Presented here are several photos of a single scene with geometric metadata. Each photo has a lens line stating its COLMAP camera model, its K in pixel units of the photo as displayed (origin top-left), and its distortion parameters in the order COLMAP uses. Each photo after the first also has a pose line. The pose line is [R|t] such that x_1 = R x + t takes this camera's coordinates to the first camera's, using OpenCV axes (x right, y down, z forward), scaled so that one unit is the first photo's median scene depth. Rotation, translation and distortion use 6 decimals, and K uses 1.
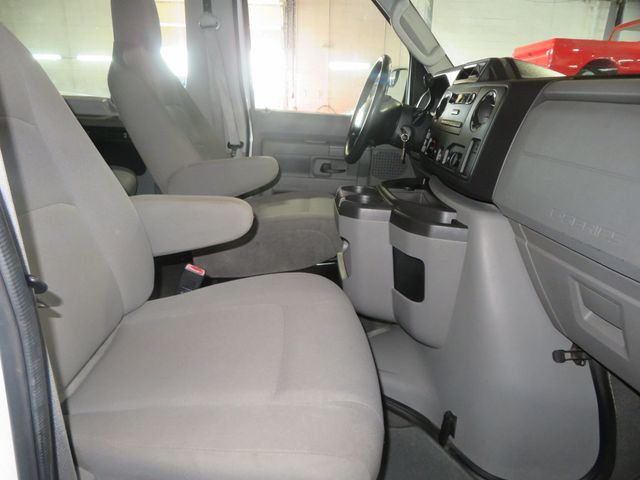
lens RADIAL K [[465.8, 0, 318.1], [0, 465.8, 239.8], [0, 0, 1]] dist [0.001599, 0.014688]
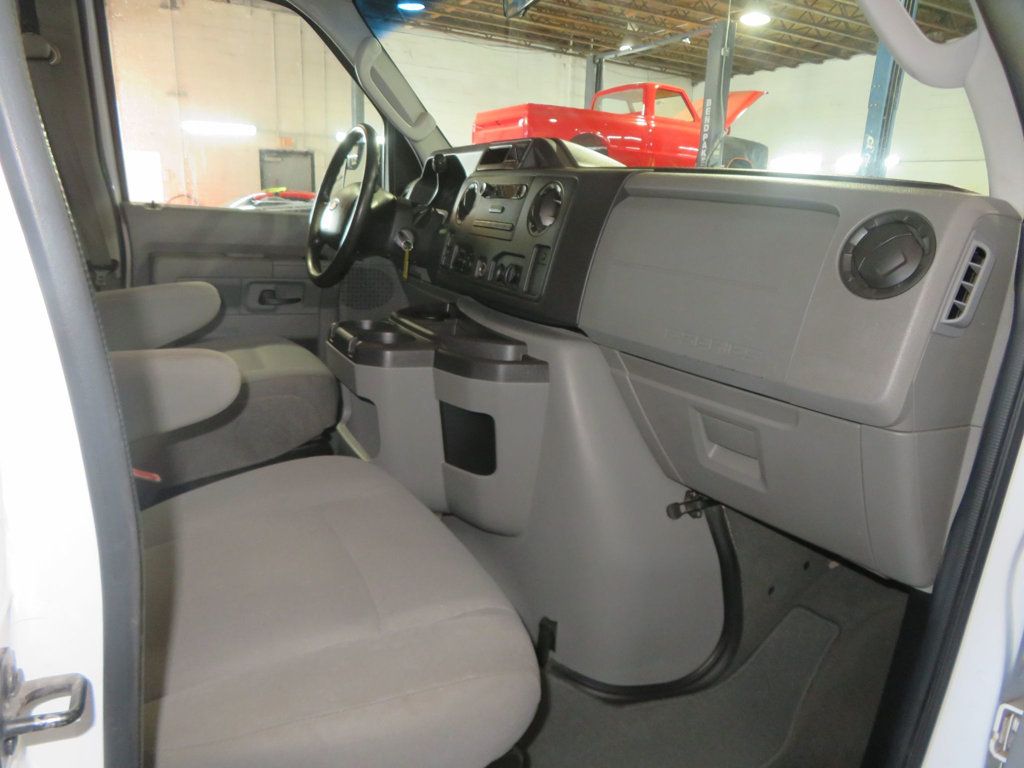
lens RADIAL K [[745.2, 0, 498.1], [0, 745.2, 380.6], [0, 0, 1]] dist [0.001599, 0.014688]
pose [[0.911956, -0.097652, 0.398498, -0.207068], [0.111503, 0.993696, -0.011668, 0.005778], [-0.394847, 0.055075, 0.917095, -0.058932]]
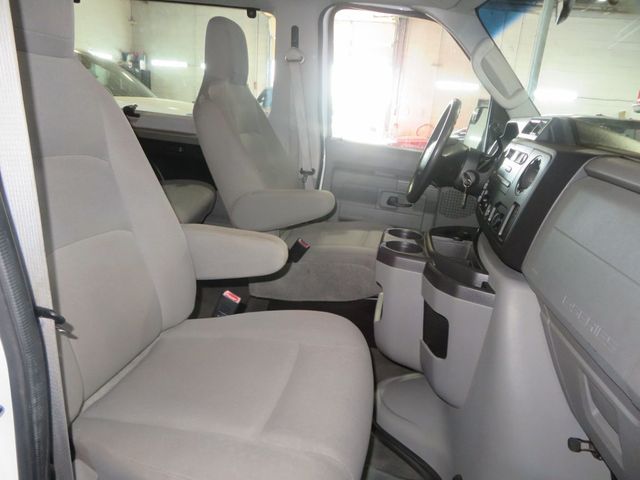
lens RADIAL K [[465.8, 0, 318.8], [0, 465.8, 240.8], [0, 0, 1]] dist [0.001599, 0.014688]
pose [[0.974510, 0.114527, -0.192910, 0.121364], [-0.118541, 0.992905, -0.009353, -0.074505], [0.190470, 0.031983, 0.981172, -0.034211]]
